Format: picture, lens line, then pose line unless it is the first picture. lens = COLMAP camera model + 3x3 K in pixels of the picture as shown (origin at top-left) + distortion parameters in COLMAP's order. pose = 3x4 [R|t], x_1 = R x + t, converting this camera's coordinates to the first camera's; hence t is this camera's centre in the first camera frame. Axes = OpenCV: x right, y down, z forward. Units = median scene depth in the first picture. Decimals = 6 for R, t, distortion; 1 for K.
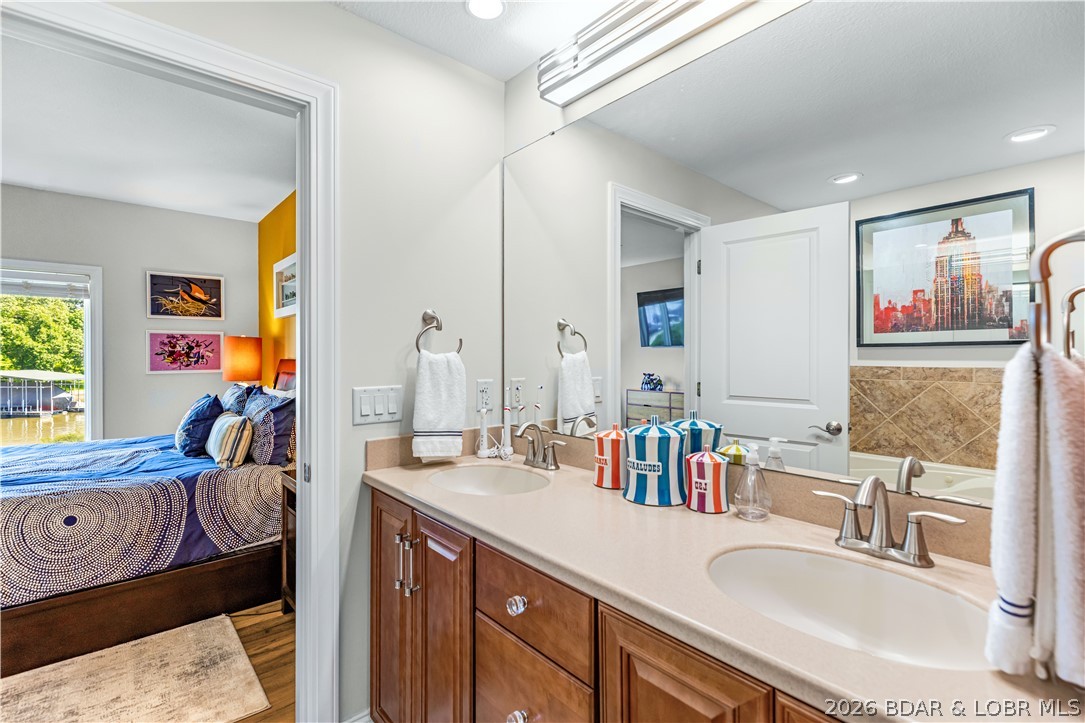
lens RADIAL K [[490.6, 0, 544.6], [0, 490.6, 354.8], [0, 0, 1]] dist [0.009649, -0.001673]
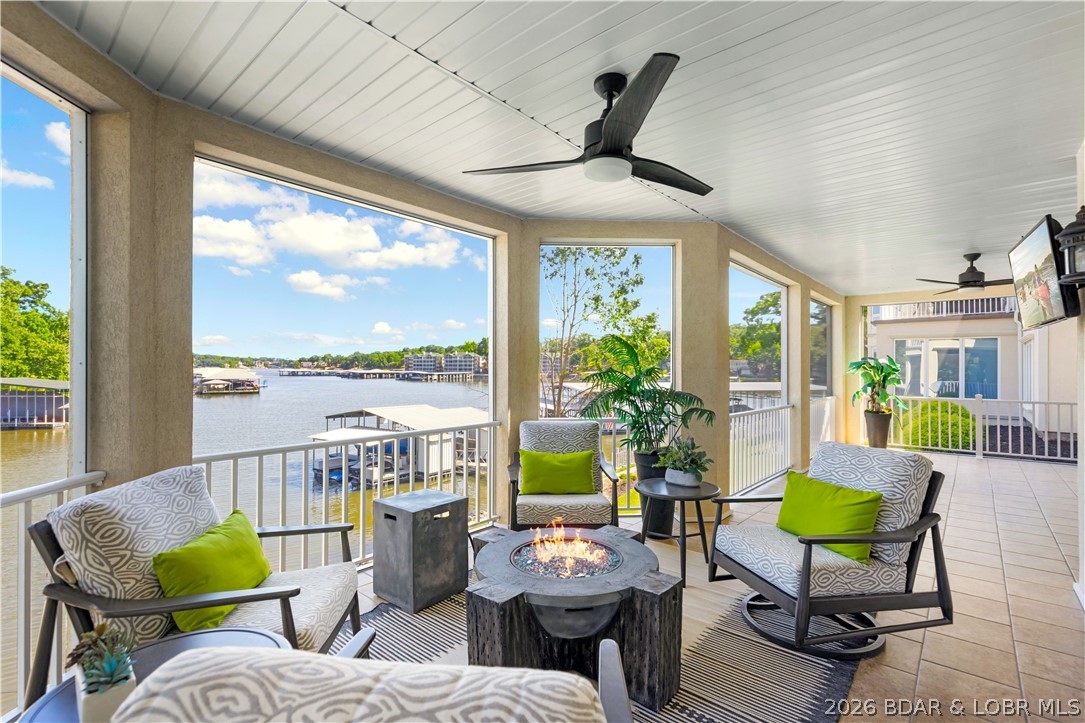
lens RADIAL K [[490.6, 0, 543.3], [0, 490.6, 366.3], [0, 0, 1]] dist [0.009649, -0.001673]
pose [[0.989698, 0.011653, 0.142696, -3.345009], [-0.011411, 0.999932, -0.002517, 0.020083], [-0.142715, 0.000863, 0.989763, -0.534220]]
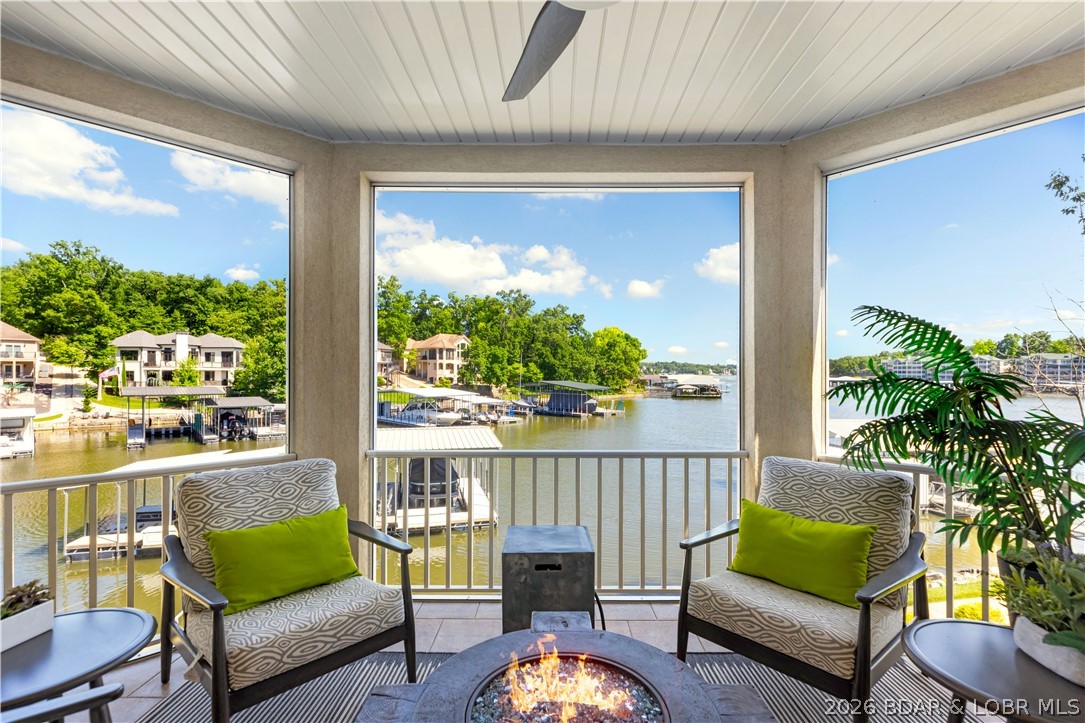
lens RADIAL K [[490.6, 0, 551.3], [0, 490.6, 374.3], [0, 0, 1]] dist [0.009649, -0.001673]
pose [[0.752457, 0.013140, -0.658510, -3.096072], [-0.009093, 0.999913, 0.009562, 0.018897], [0.658579, -0.001207, 0.752511, -0.281305]]
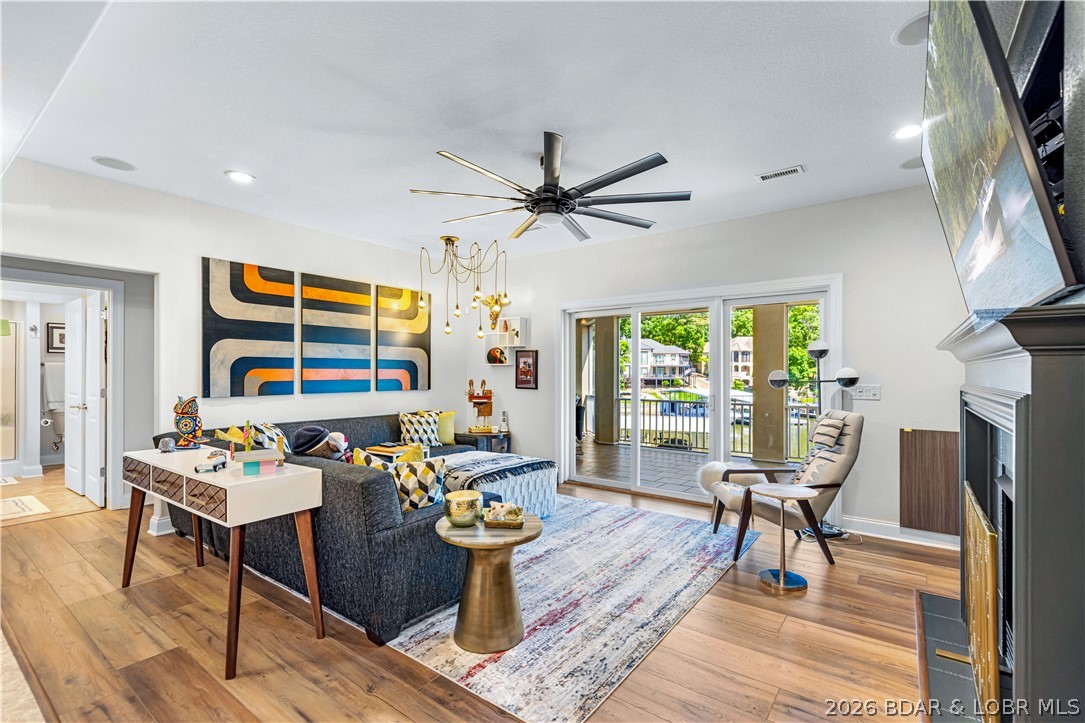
lens RADIAL K [[490.6, 0, 549.9], [0, 490.6, 373.2], [0, 0, 1]] dist [0.009649, -0.001673]
pose [[0.224476, 0.006500, -0.974458, -1.008267], [-0.002286, 0.999979, 0.006144, 0.002894], [0.974477, 0.000848, 0.224486, -0.399629]]
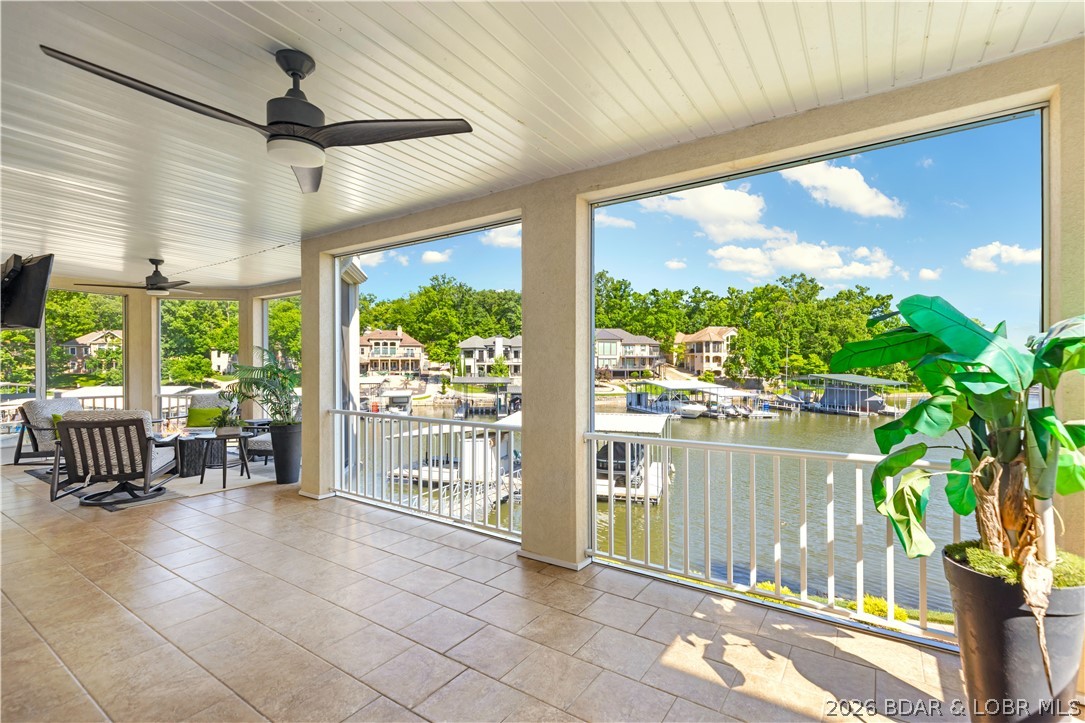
lens RADIAL K [[490.6, 0, 546.5], [0, 490.6, 368.5], [0, 0, 1]] dist [0.009649, -0.001673]
pose [[0.258538, 0.013682, -0.965904, -1.820544], [0.000371, 0.999898, 0.014263, 0.014617], [0.966001, -0.004045, 0.258507, 0.483684]]
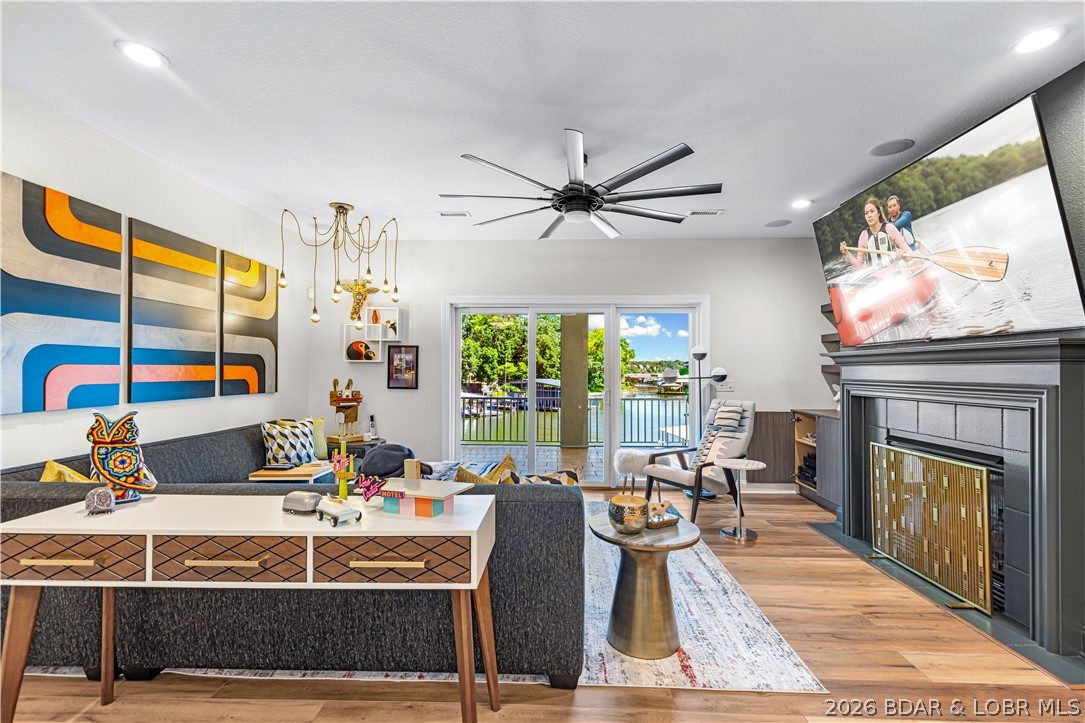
lens RADIAL K [[490.6, 0, 550.4], [0, 490.6, 362.7], [0, 0, 1]] dist [0.009649, -0.001673]
pose [[0.742097, -0.003378, -0.670284, -1.271405], [-0.006246, 0.999909, -0.011955, 0.002472], [0.670264, 0.013058, 0.742008, -0.815565]]
